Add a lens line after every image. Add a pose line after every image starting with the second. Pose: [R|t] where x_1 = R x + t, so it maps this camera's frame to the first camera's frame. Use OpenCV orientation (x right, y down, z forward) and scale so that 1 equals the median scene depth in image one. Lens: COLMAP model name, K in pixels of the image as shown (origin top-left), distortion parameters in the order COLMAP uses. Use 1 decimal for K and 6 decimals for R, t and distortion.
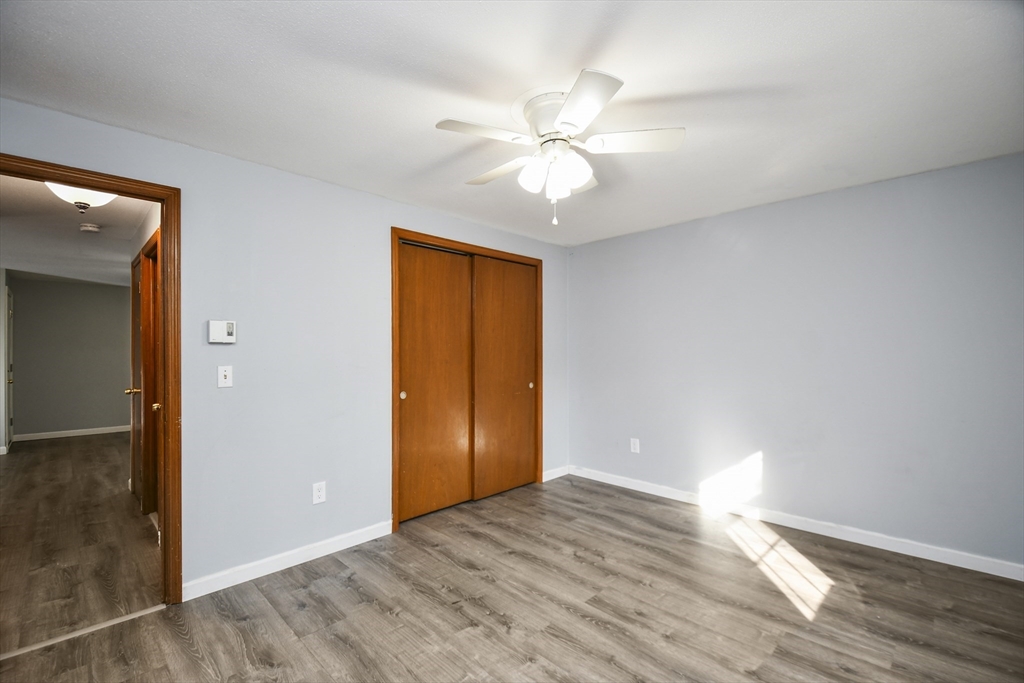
lens RADIAL K [[447.8, 0, 504.1], [0, 447.8, 349.9], [0, 0, 1]] dist [0.031758, -0.022216]
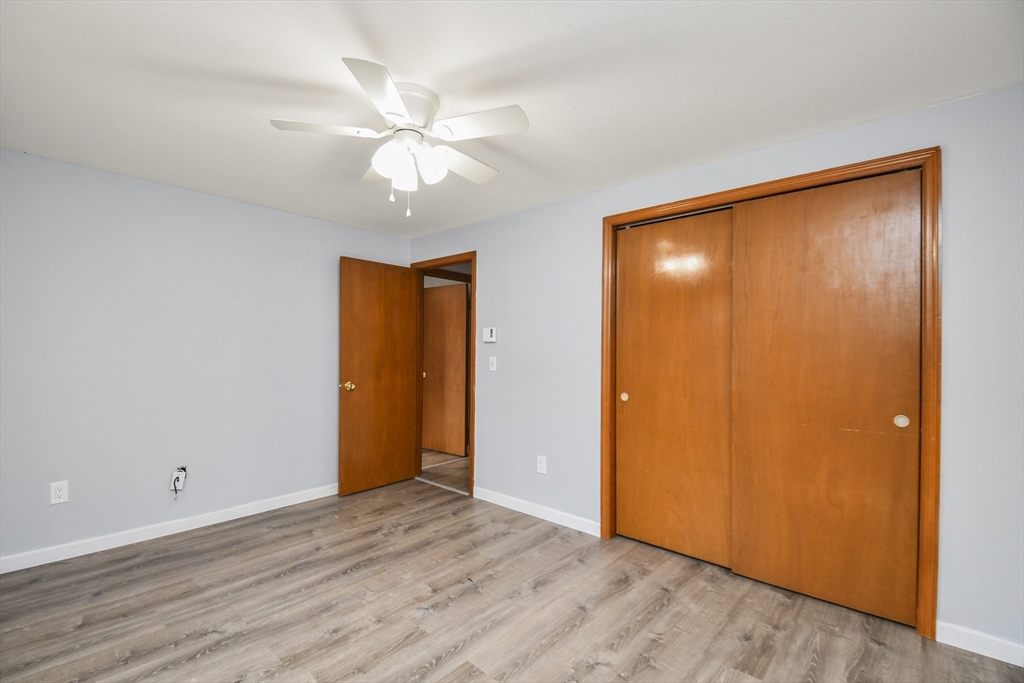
lens RADIAL K [[455.8, 0, 498.3], [0, 455.8, 354.5], [0, 0, 1]] dist [0.030302, -0.021712]
pose [[0.051197, 0.013854, -0.998592, 0.978224], [-0.009708, 0.999863, 0.013374, 0.007635], [0.998641, 0.009010, 0.051325, 1.004379]]
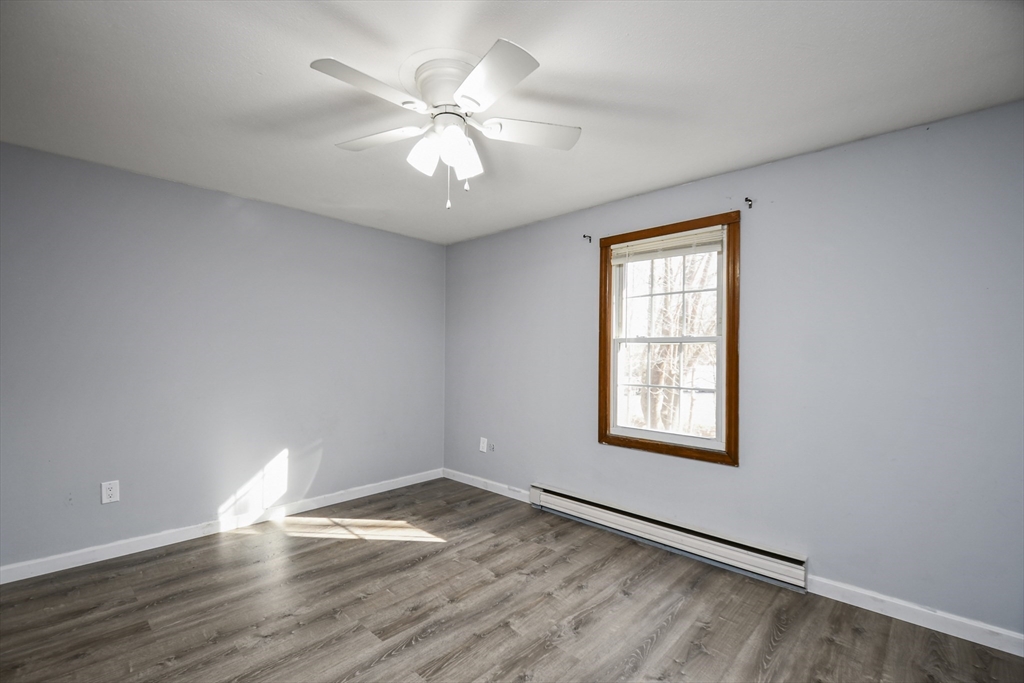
lens RADIAL K [[455.8, 0, 498.3], [0, 455.8, 354.5], [0, 0, 1]] dist [0.030302, -0.021712]
pose [[-0.017911, -0.000759, 0.999839, -0.696533], [-0.009027, 0.999959, 0.000598, 0.012120], [-0.999799, -0.009015, -0.017917, 0.798348]]
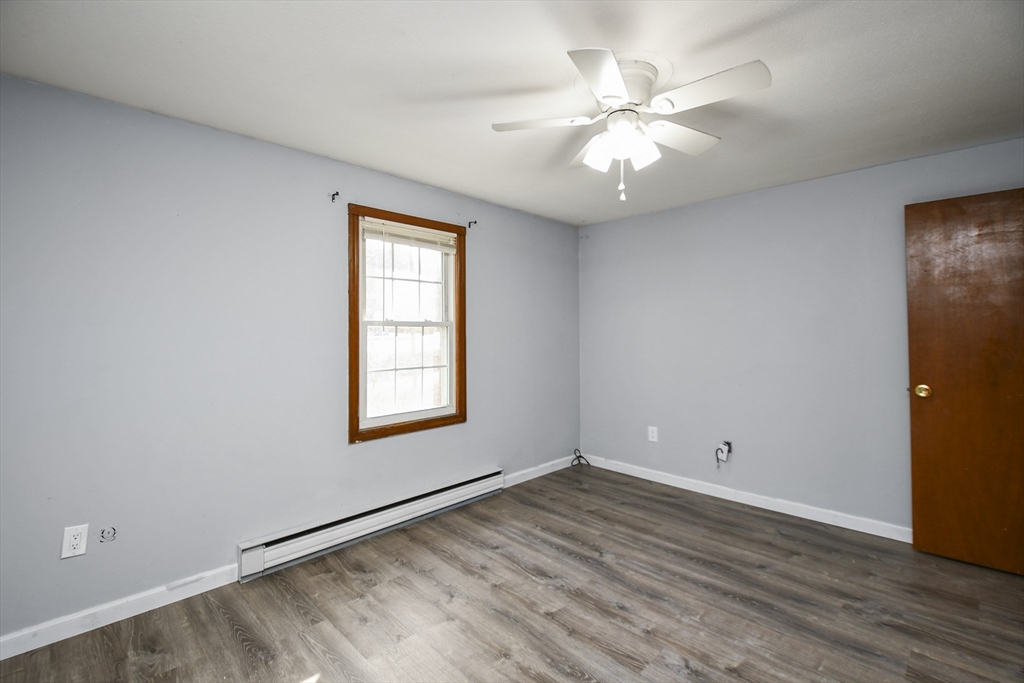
lens RADIAL K [[462.7, 0, 512.3], [0, 462.7, 326.1], [0, 0, 1]] dist [0.025491, -0.016401]
pose [[-0.999847, 0.008491, -0.015316, 0.312072], [0.008650, 0.999909, -0.010358, -0.008489], [0.015227, -0.010489, -0.999829, 1.694827]]
